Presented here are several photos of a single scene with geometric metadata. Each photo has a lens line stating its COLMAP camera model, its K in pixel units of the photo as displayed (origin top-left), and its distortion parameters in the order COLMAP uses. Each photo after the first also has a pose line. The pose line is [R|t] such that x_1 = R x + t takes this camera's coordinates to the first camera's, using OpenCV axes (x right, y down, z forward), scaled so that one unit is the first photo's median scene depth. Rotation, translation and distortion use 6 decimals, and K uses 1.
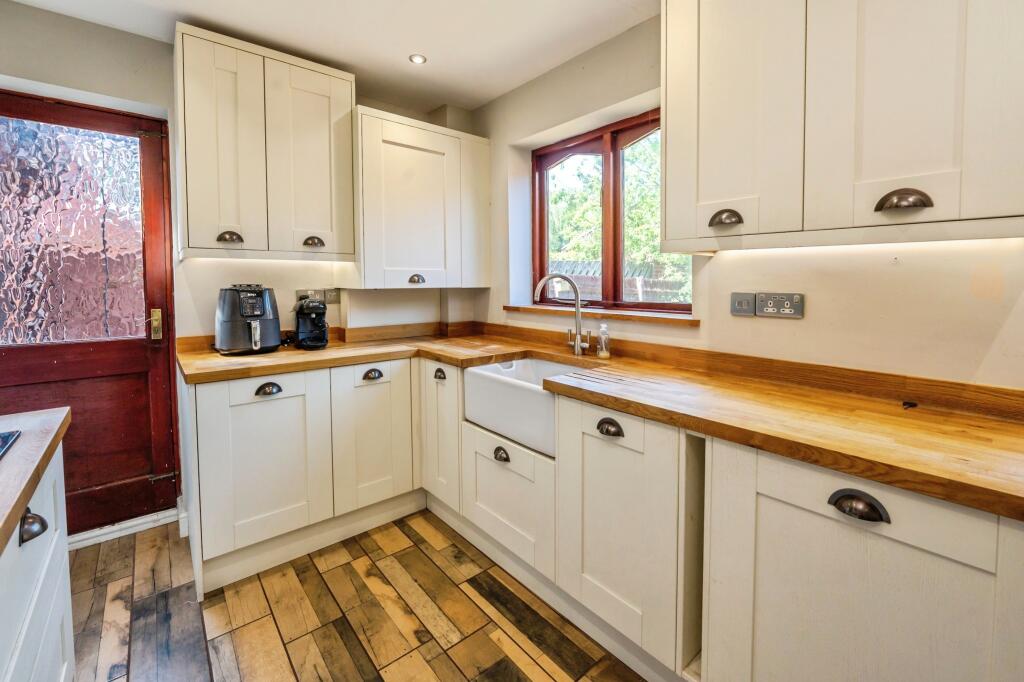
lens RADIAL K [[433.7, 0, 516.3], [0, 433.7, 324.8], [0, 0, 1]] dist [-0.003656, -0.000276]
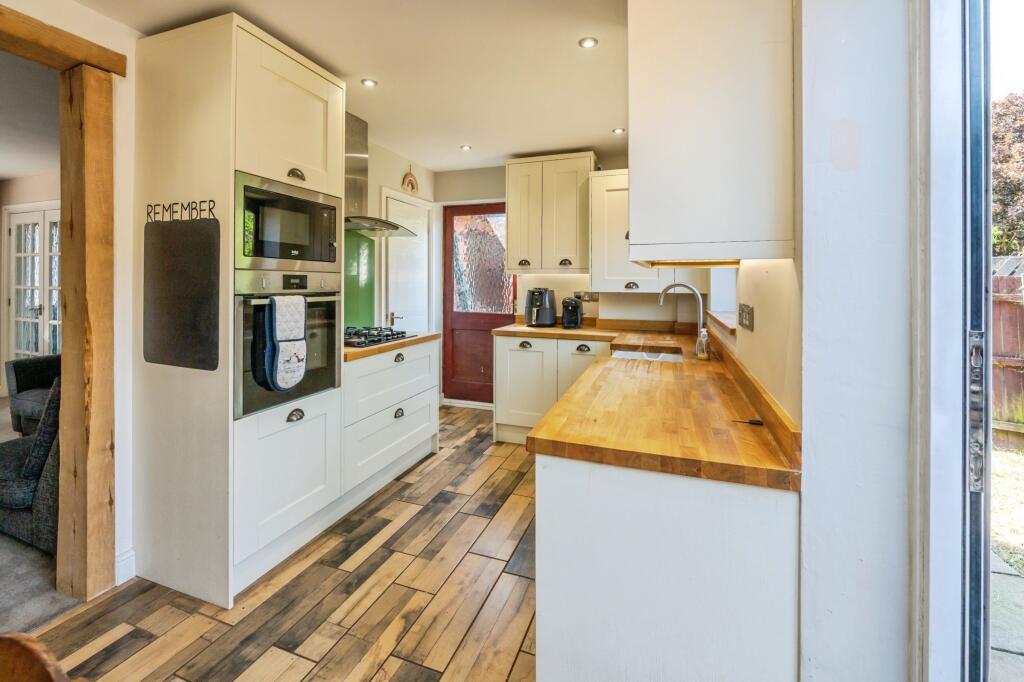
lens RADIAL K [[433.7, 0, 511.4], [0, 433.7, 335.2], [0, 0, 1]] dist [-0.003656, -0.000276]
pose [[0.491793, 0.109139, -0.863845, 0.868122], [-0.091545, 0.993096, 0.073352, -0.019637], [0.865887, 0.043007, 0.498388, 0.018066]]
